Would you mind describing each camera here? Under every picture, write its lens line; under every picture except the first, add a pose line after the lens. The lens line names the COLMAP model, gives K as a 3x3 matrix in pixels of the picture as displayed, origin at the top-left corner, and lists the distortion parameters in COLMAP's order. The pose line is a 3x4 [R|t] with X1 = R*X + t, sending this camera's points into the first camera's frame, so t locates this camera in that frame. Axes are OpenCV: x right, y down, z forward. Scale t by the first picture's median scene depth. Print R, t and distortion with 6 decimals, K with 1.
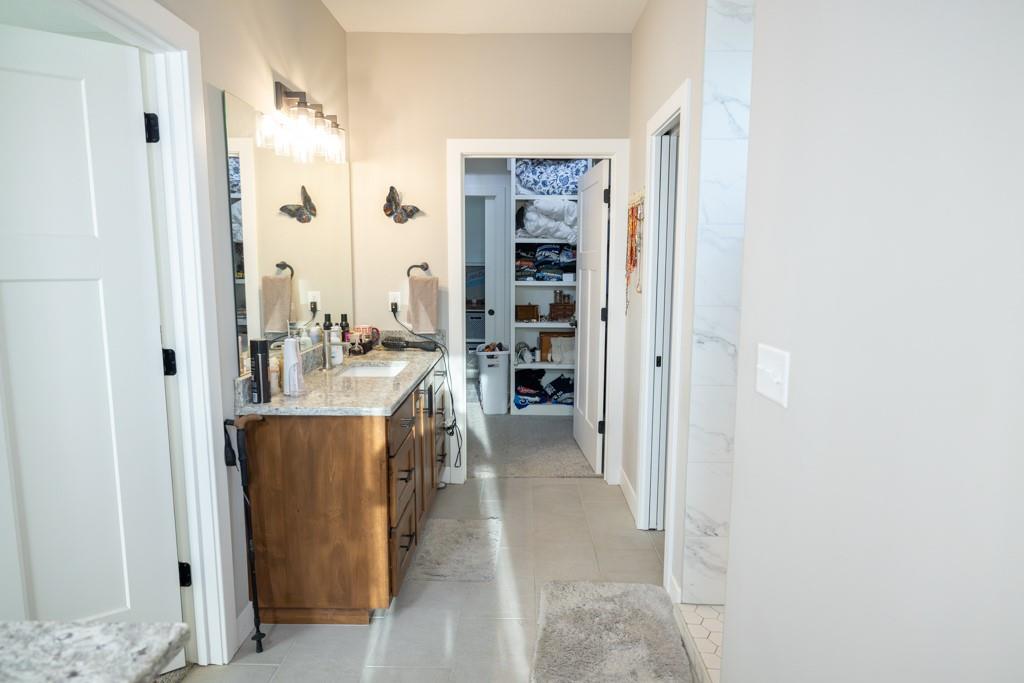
lens RADIAL K [[621.2, 0, 512.8], [0, 621.2, 341.8], [0, 0, 1]] dist [-0.000542, 0.000062]
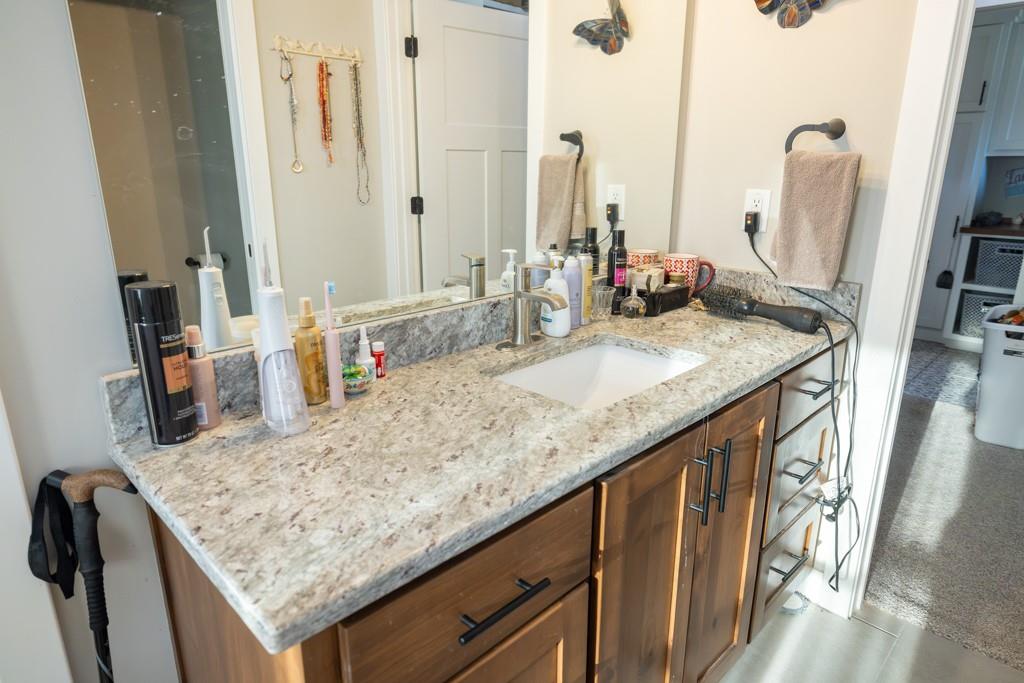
lens RADIAL K [[621.2, 0, 512.4], [0, 621.2, 344.9], [0, 0, 1]] dist [-0.000542, 0.000062]
pose [[0.722166, 0.189197, -0.665343, 0.009079], [-0.088537, 0.979238, 0.182357, -0.034822], [0.686030, -0.072785, 0.723923, 0.535093]]
